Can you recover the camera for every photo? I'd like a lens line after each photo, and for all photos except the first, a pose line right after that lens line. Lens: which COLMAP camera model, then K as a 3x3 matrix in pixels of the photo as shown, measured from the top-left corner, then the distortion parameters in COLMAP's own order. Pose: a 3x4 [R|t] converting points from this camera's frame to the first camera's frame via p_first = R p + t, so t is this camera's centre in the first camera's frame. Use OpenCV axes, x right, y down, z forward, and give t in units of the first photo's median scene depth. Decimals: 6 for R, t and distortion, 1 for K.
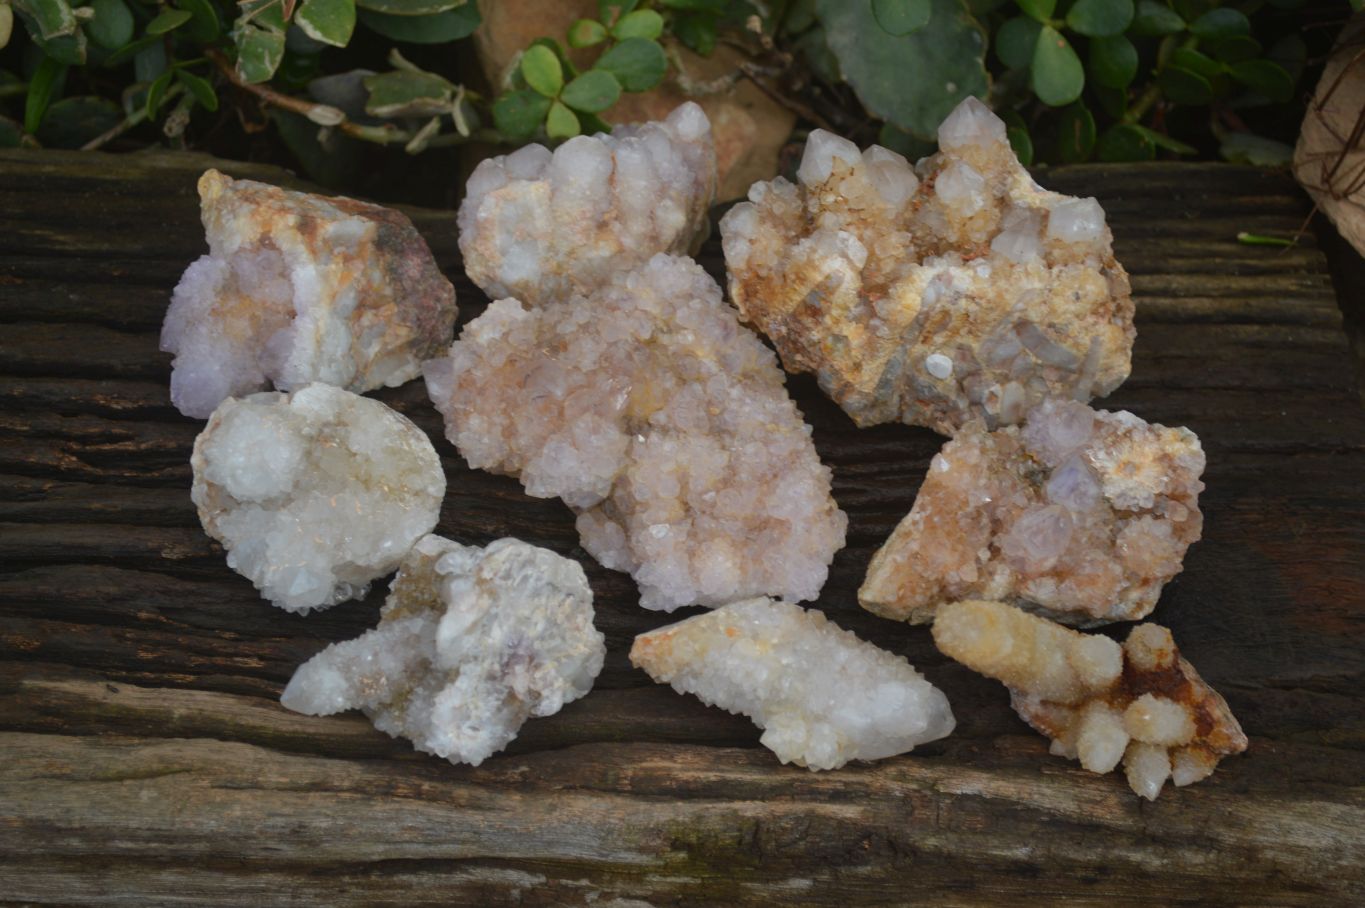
lens RADIAL K [[2400.5, 0, 682.5], [0, 2400.5, 454.0], [0, 0, 1]] dist [-0.020024, -0.055542]
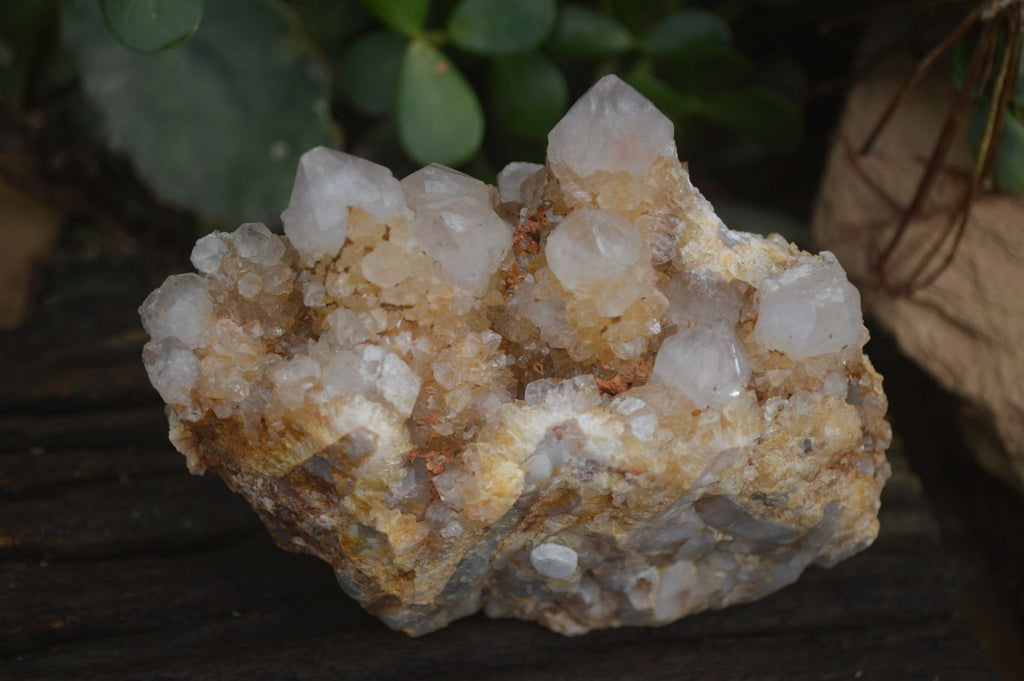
lens RADIAL K [[1800.8, 0, 512.0], [0, 1800.8, 340.5], [0, 0, 1]] dist [-0.020024, -0.055542]
pose [[0.990558, -0.036529, 0.132141, 0.045036], [0.016355, 0.988451, 0.150652, -0.151138], [-0.136118, -0.147069, 0.979716, 0.609876]]
